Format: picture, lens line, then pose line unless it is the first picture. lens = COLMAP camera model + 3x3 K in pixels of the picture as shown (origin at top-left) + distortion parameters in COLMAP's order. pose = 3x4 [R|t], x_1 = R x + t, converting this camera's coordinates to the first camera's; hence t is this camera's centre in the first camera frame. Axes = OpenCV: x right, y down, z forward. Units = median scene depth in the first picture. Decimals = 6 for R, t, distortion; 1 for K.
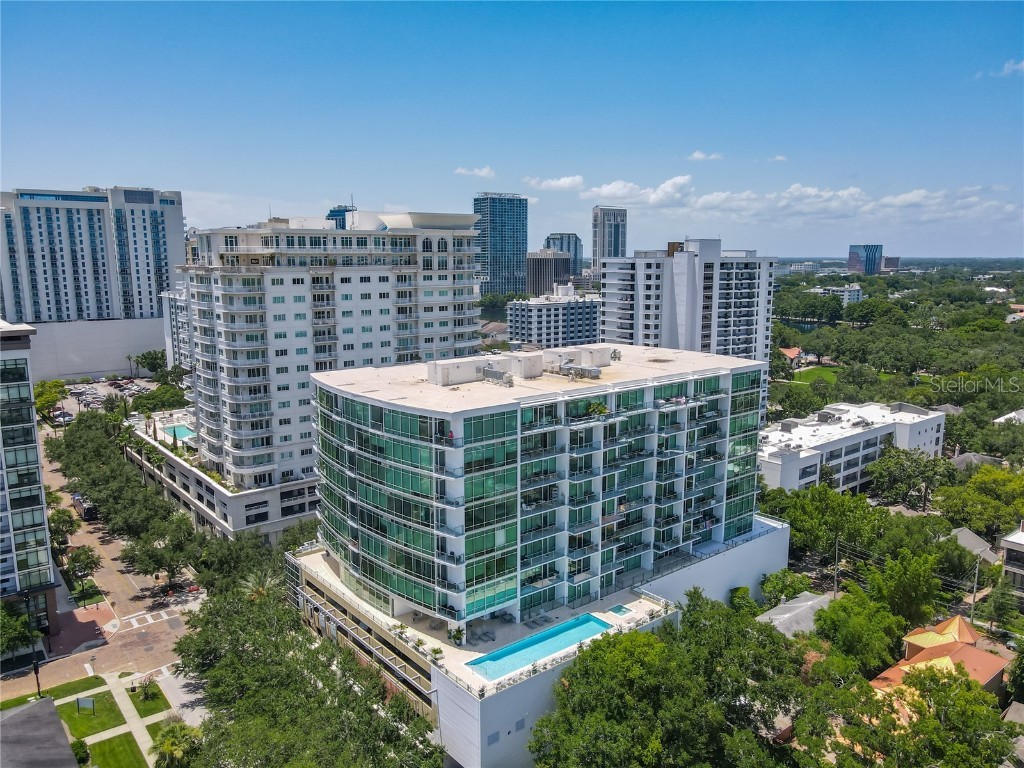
lens RADIAL K [[758.7, 0, 512.0], [0, 758.7, 384.0], [0, 0, 1]] dist [-0.005809, 0.035619]
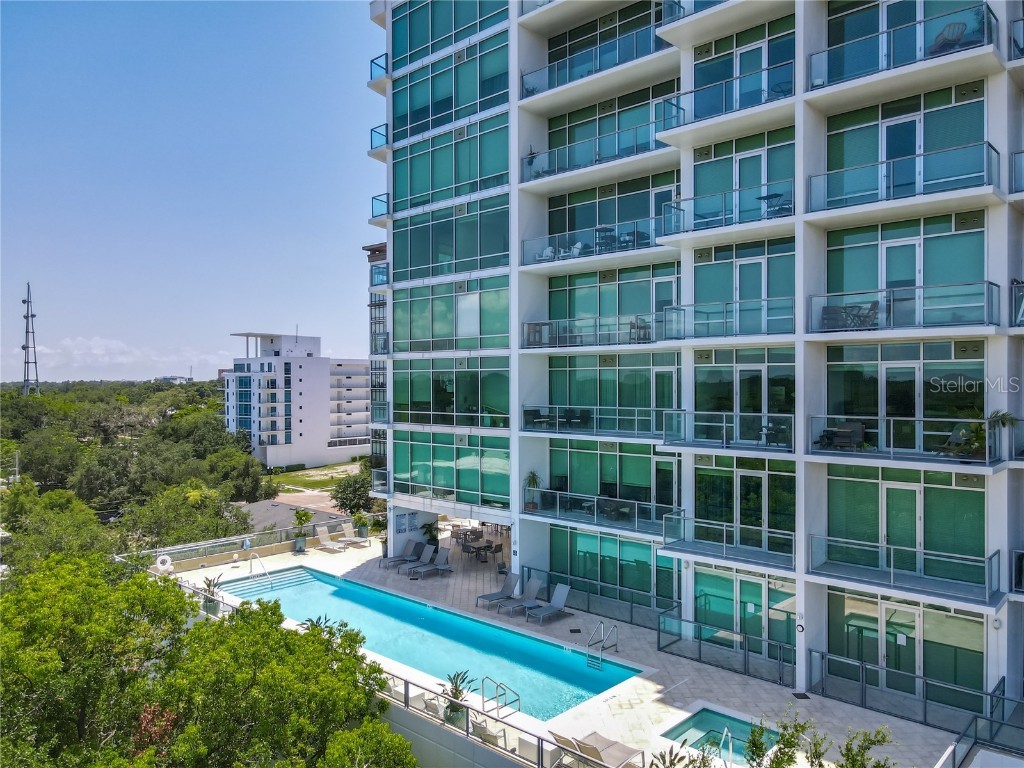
lens RADIAL K [[742.0, 0, 501.8], [0, 742.0, 386.4], [0, 0, 1]] dist [0.005819, 0.003013]
pose [[0.129069, 0.005140, -0.991622, 0.220949], [-0.162916, 0.986509, -0.016092, 0.152309], [0.978161, 0.163628, 0.128165, 0.618303]]
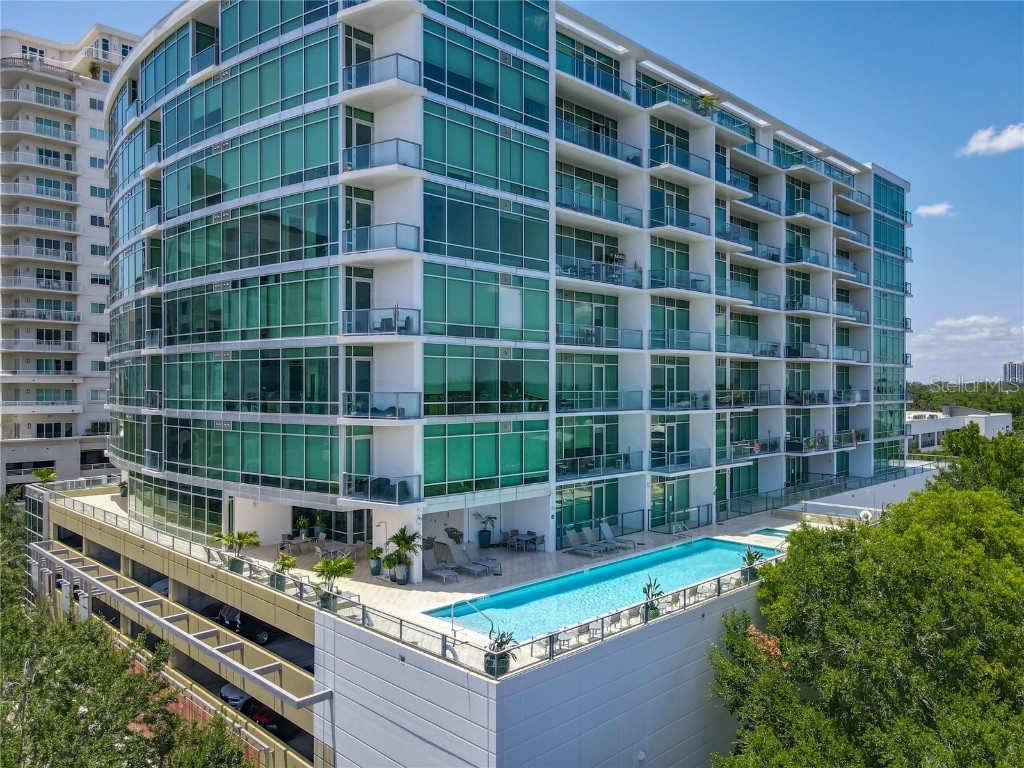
lens RADIAL K [[749.1, 0, 512.0], [0, 749.1, 384.0], [0, 0, 1]] dist [0.006390, 0.005963]
pose [[0.995447, 0.000905, 0.095309, -0.032770], [0.015191, 0.985666, -0.168022, 0.194520], [-0.094095, 0.168705, 0.981165, 0.396758]]
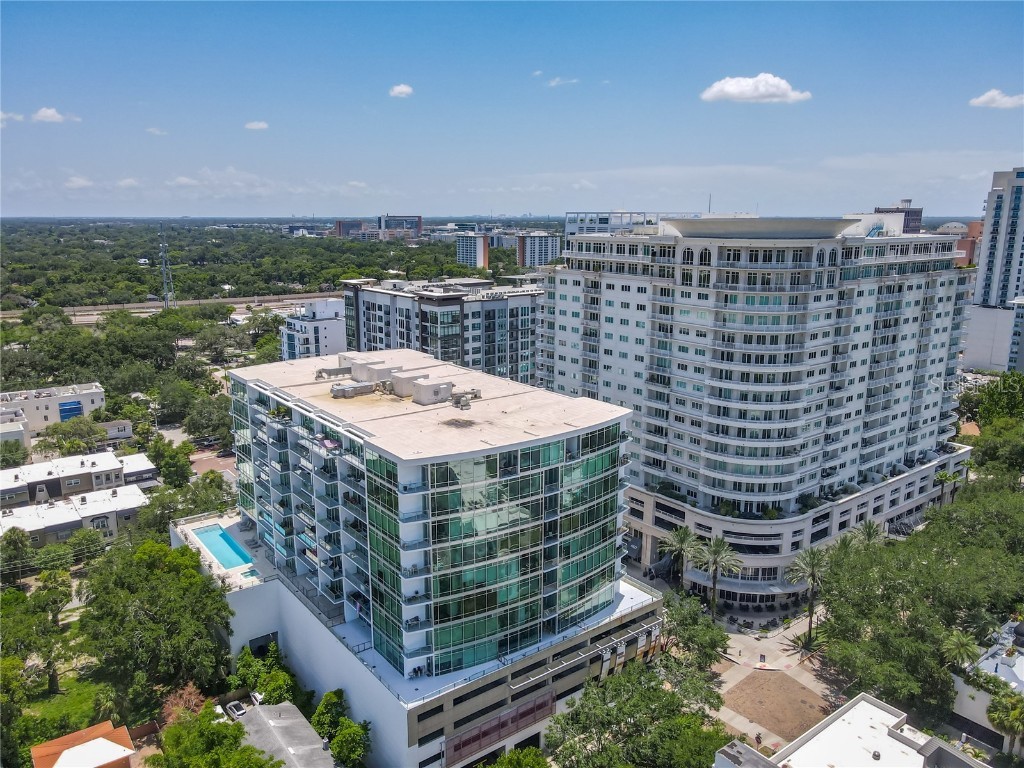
lens RADIAL K [[763.2, 0, 504.8], [0, 763.2, 386.8], [0, 0, 1]] dist [-0.004850, 0.002159]
pose [[-0.040493, 0.224126, -0.973718, 0.849532], [-0.167464, 0.959211, 0.227751, -0.227415], [0.985046, 0.172285, -0.001308, 0.923688]]
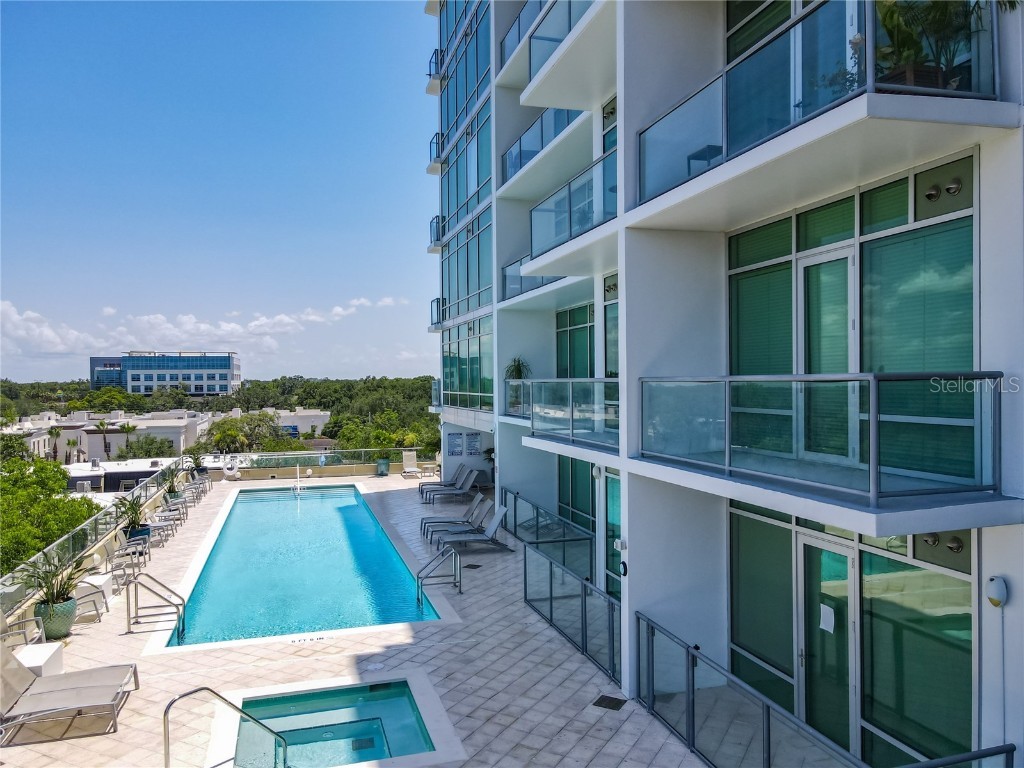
lens RADIAL K [[756.5, 0, 506.7], [0, 756.5, 385.7], [0, 0, 1]] dist [0.003940, 0.006037]
pose [[-0.391852, 0.010518, -0.919968, 0.153456], [-0.144902, 0.986749, 0.073002, 0.166502], [0.908546, 0.161911, -0.385135, 0.721277]]
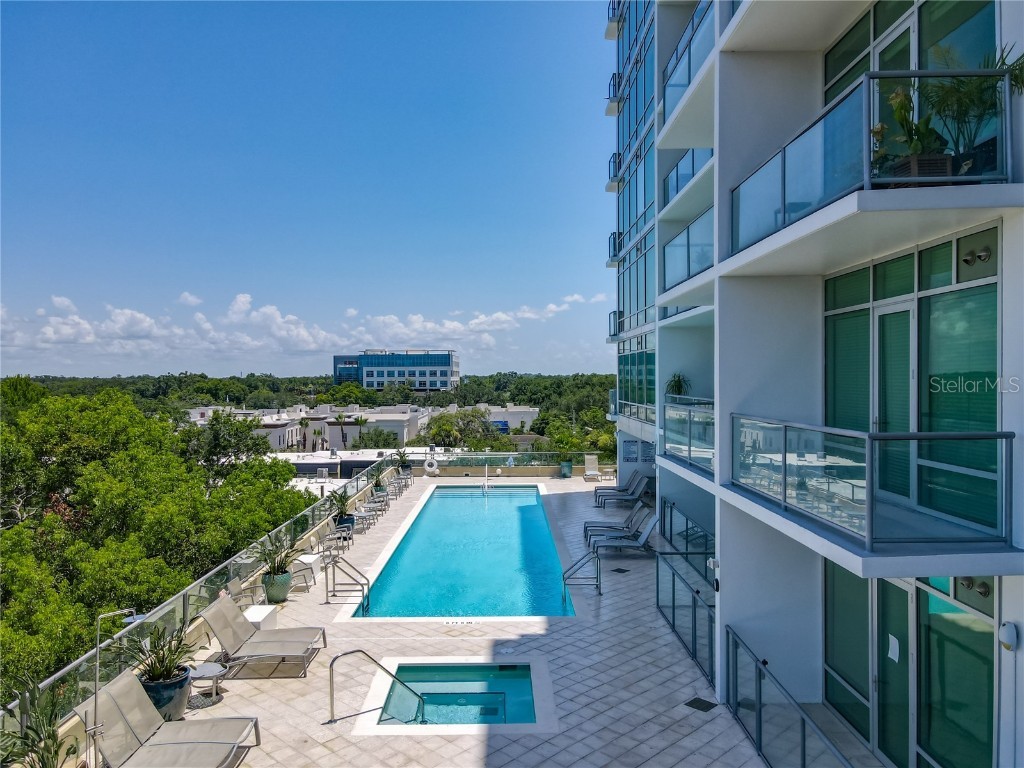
lens RADIAL K [[758.6, 0, 497.2], [0, 758.6, 384.2], [0, 0, 1]] dist [-0.005418, 0.000042]
pose [[-0.641525, 0.012467, -0.767000, 0.158856], [-0.121656, 0.985560, 0.117773, 0.159530], [0.757393, 0.168865, -0.630745, 0.736475]]
